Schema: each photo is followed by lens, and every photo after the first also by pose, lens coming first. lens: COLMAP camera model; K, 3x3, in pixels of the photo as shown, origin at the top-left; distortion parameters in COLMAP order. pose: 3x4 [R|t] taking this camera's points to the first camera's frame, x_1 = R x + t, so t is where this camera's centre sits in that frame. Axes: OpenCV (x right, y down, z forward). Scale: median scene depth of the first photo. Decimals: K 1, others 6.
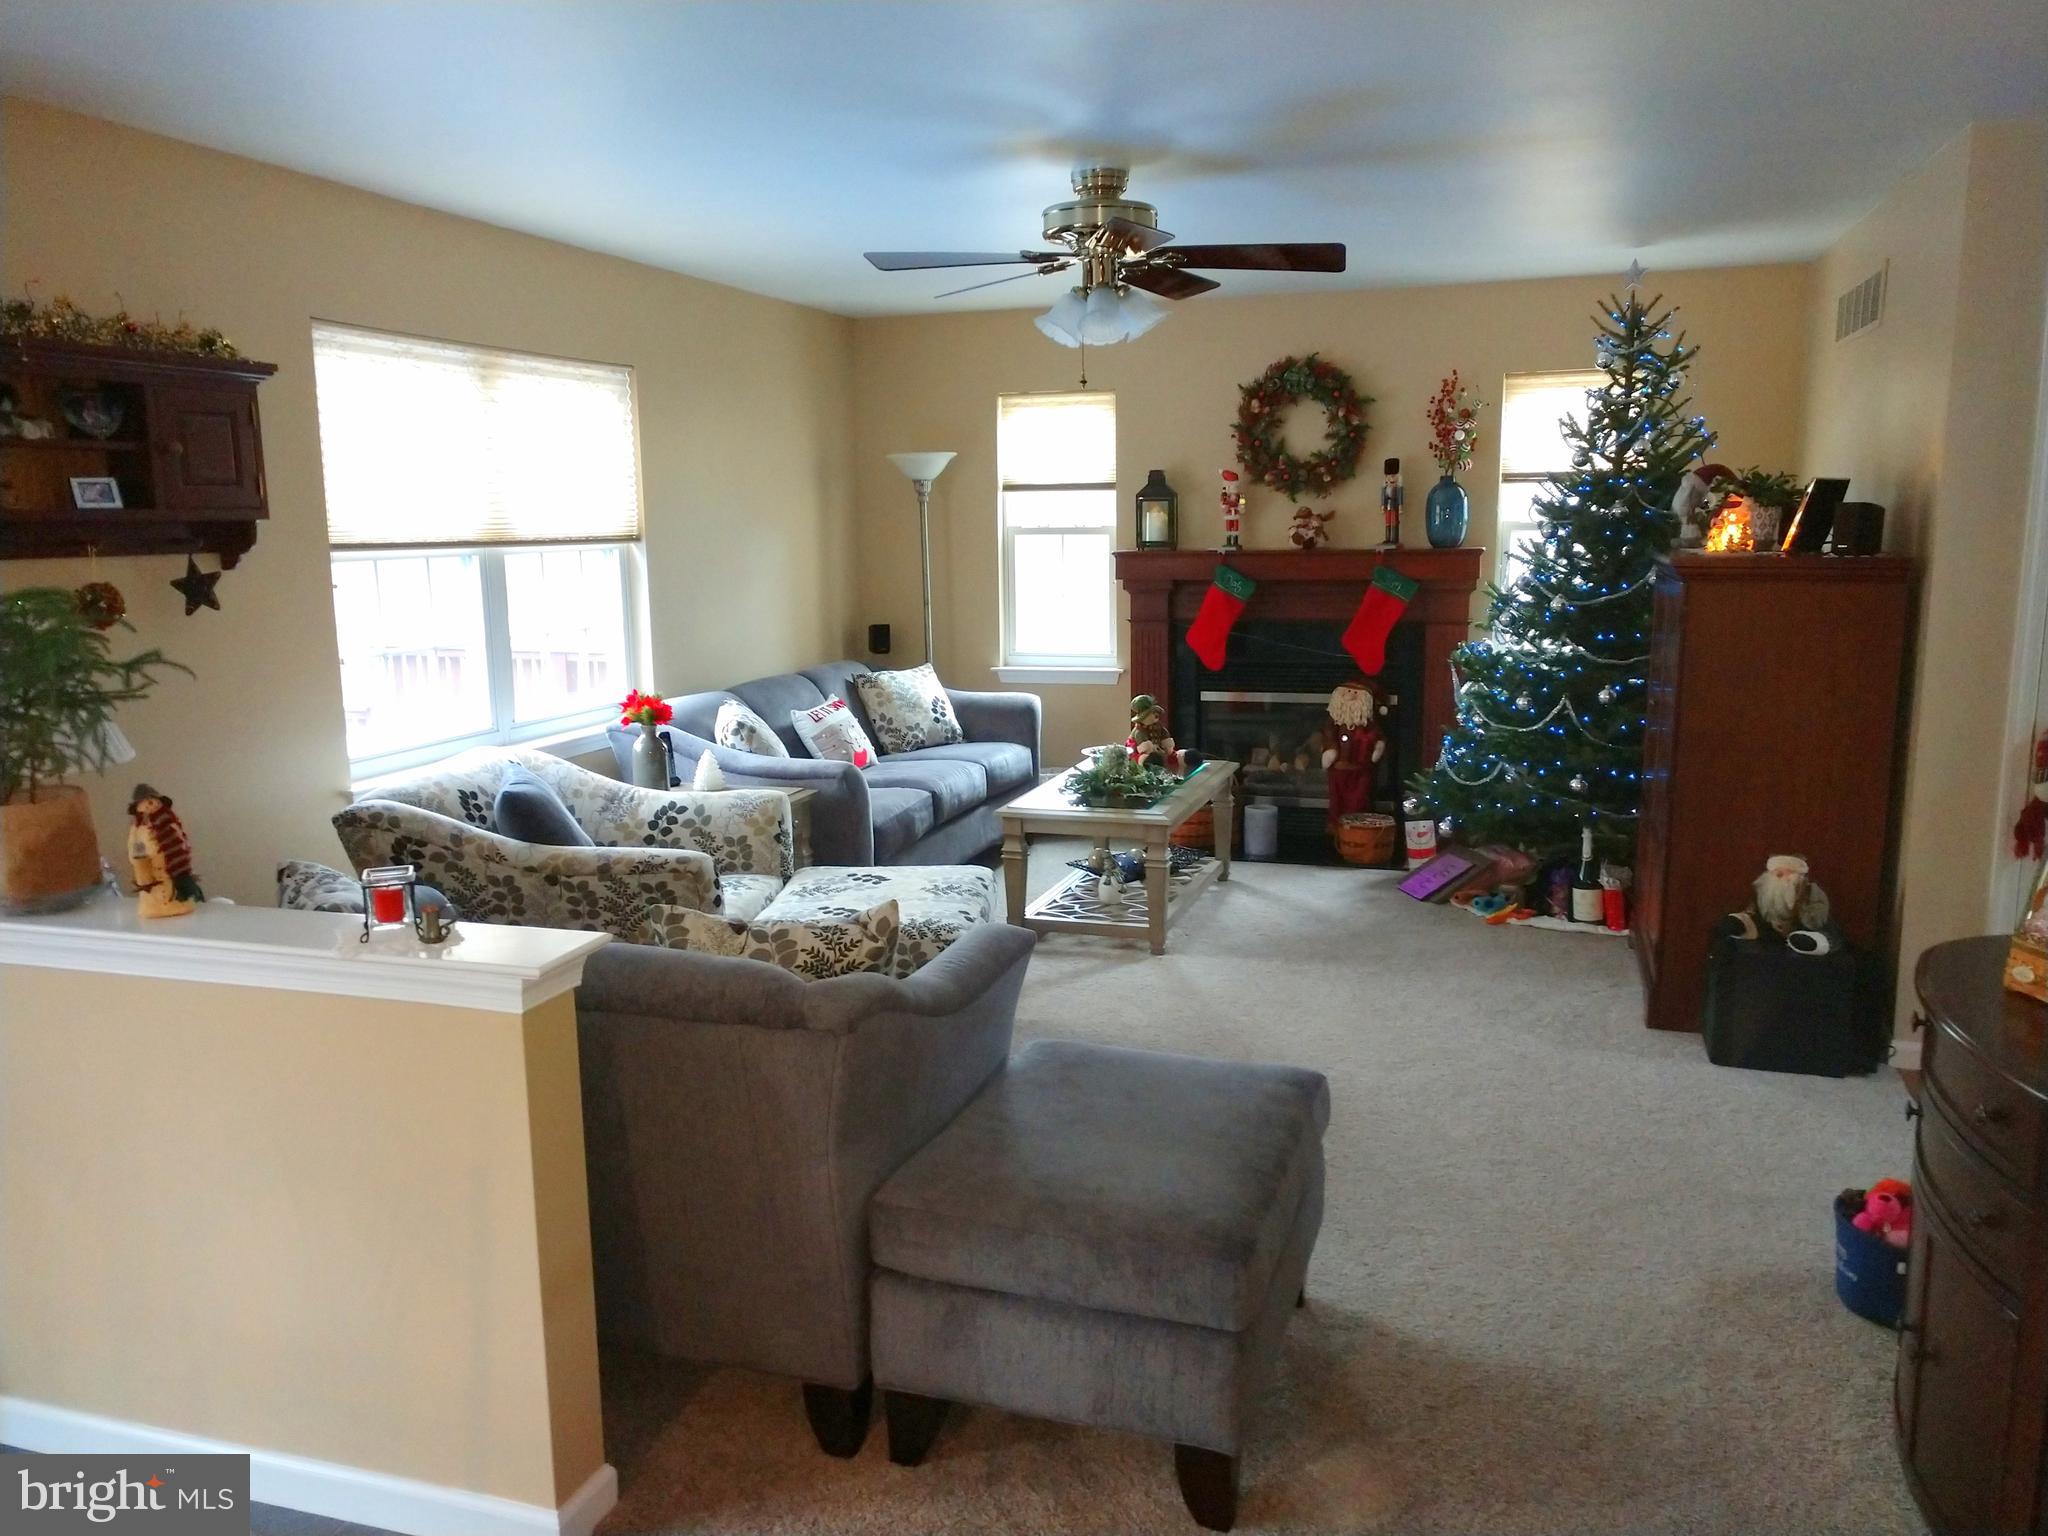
lens RADIAL K [[1549.8, 0, 1010.4], [0, 1549.8, 770.4], [0, 0, 1]] dist [0.031785, -0.008029]
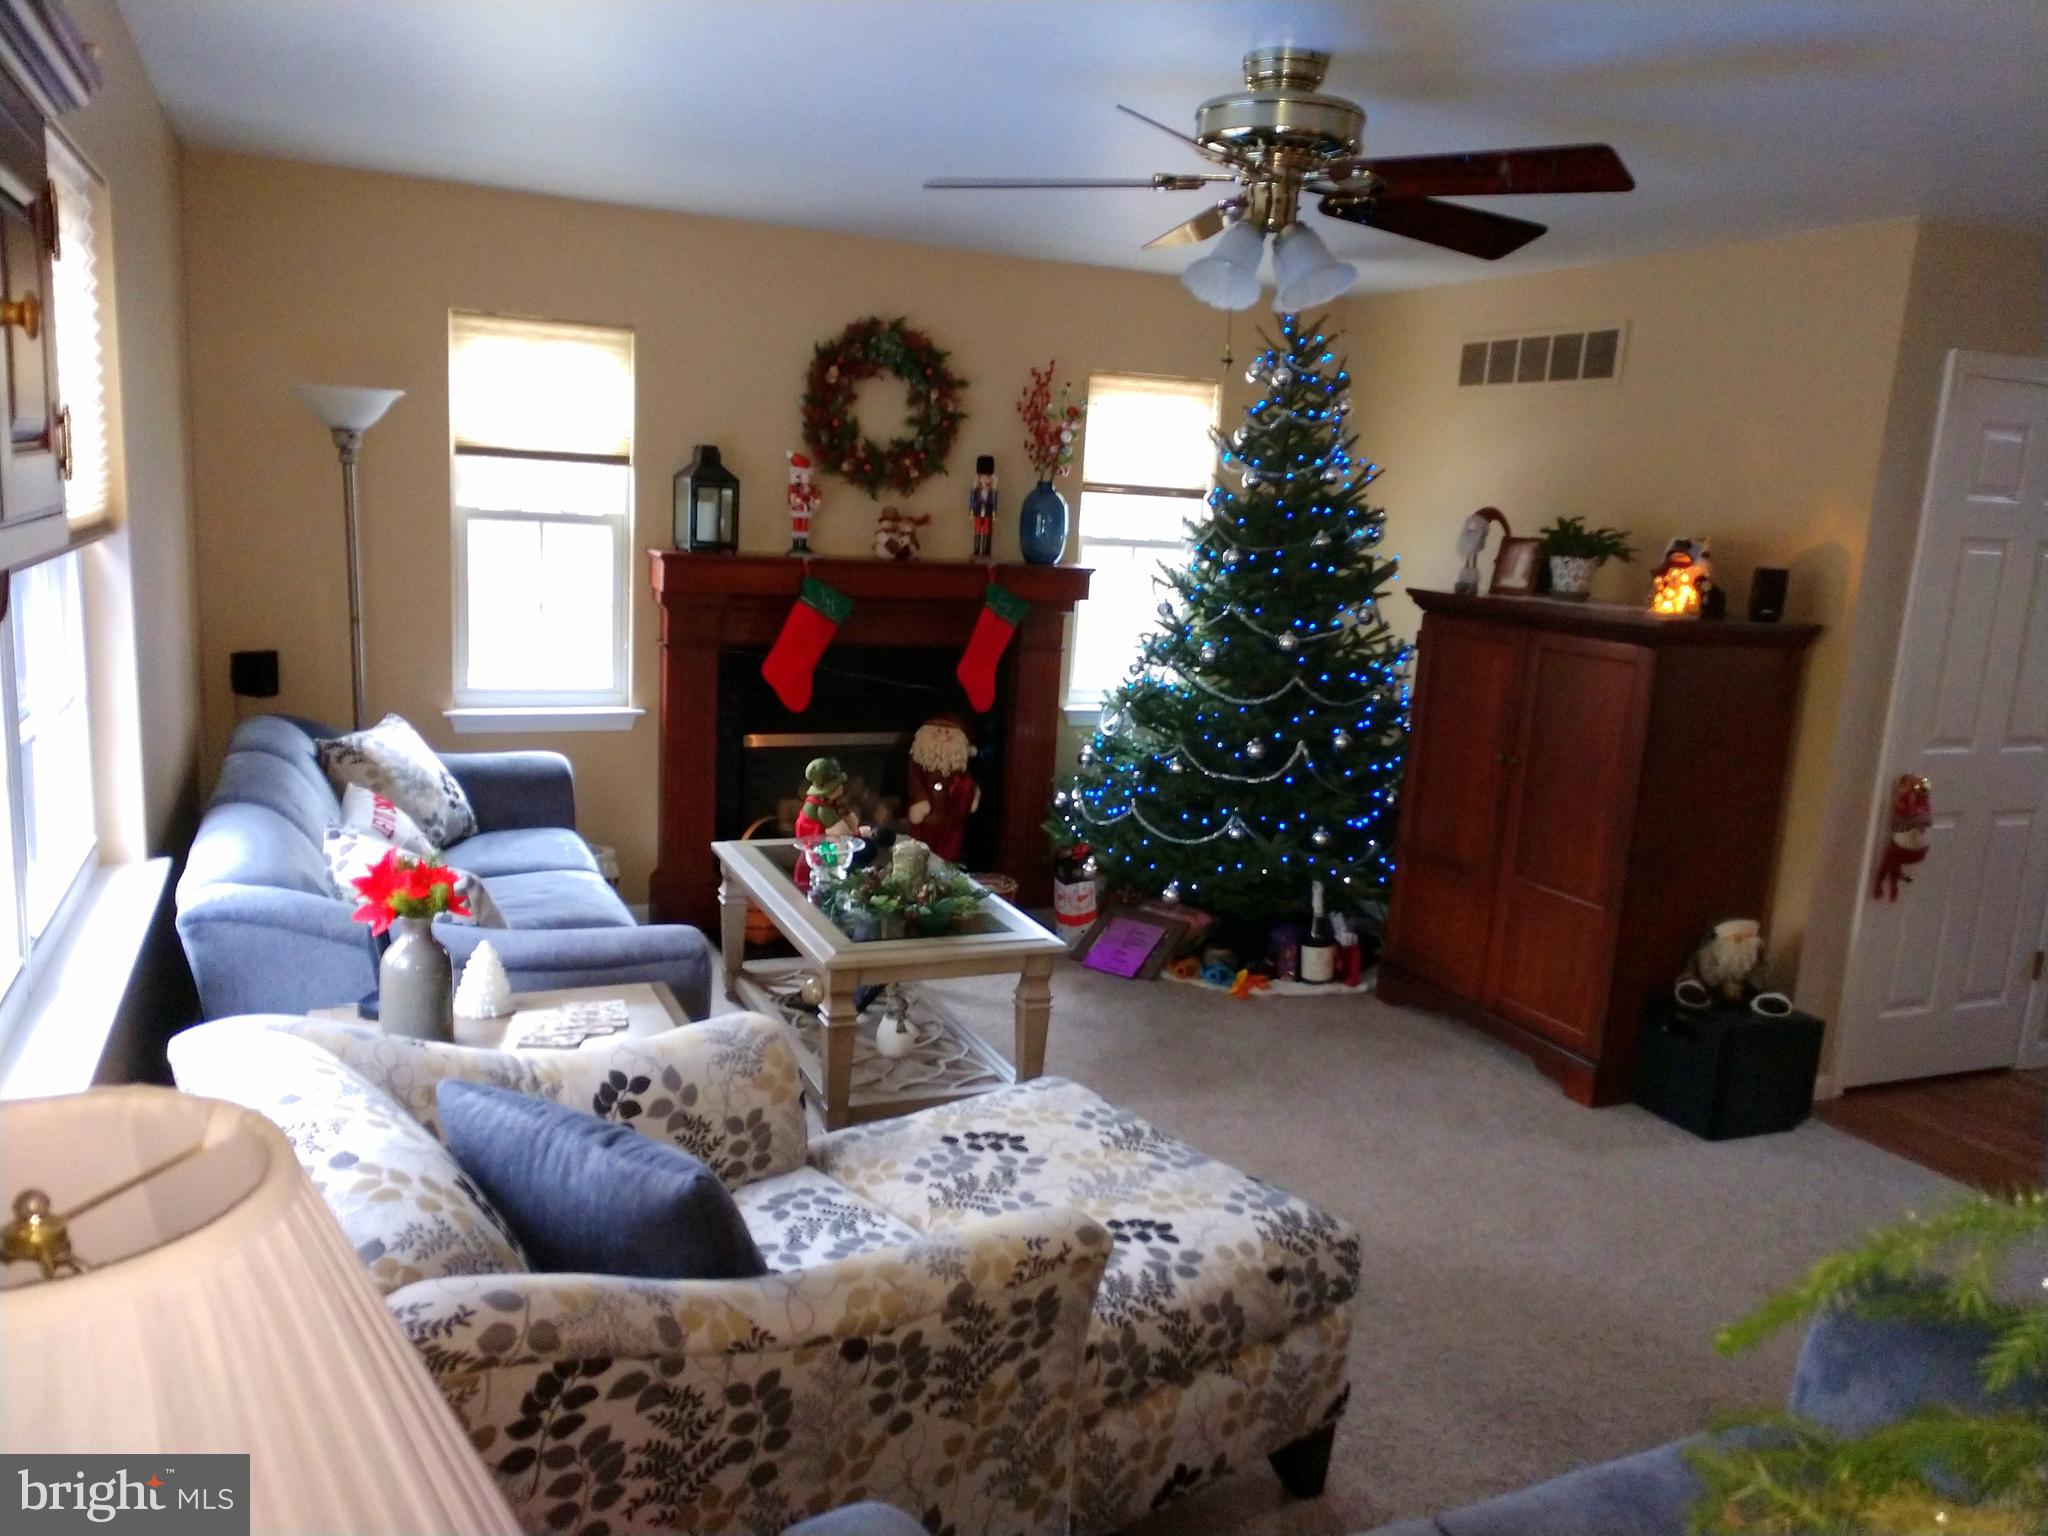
lens RADIAL K [[1549.8, 0, 1025.8], [0, 1549.8, 777.4], [0, 0, 1]] dist [0.031785, -0.008029]
pose [[0.739636, -0.069640, 0.669394, -0.315785], [0.046175, 0.997539, 0.052758, -0.069037], [-0.671421, -0.008112, 0.741032, 0.355167]]
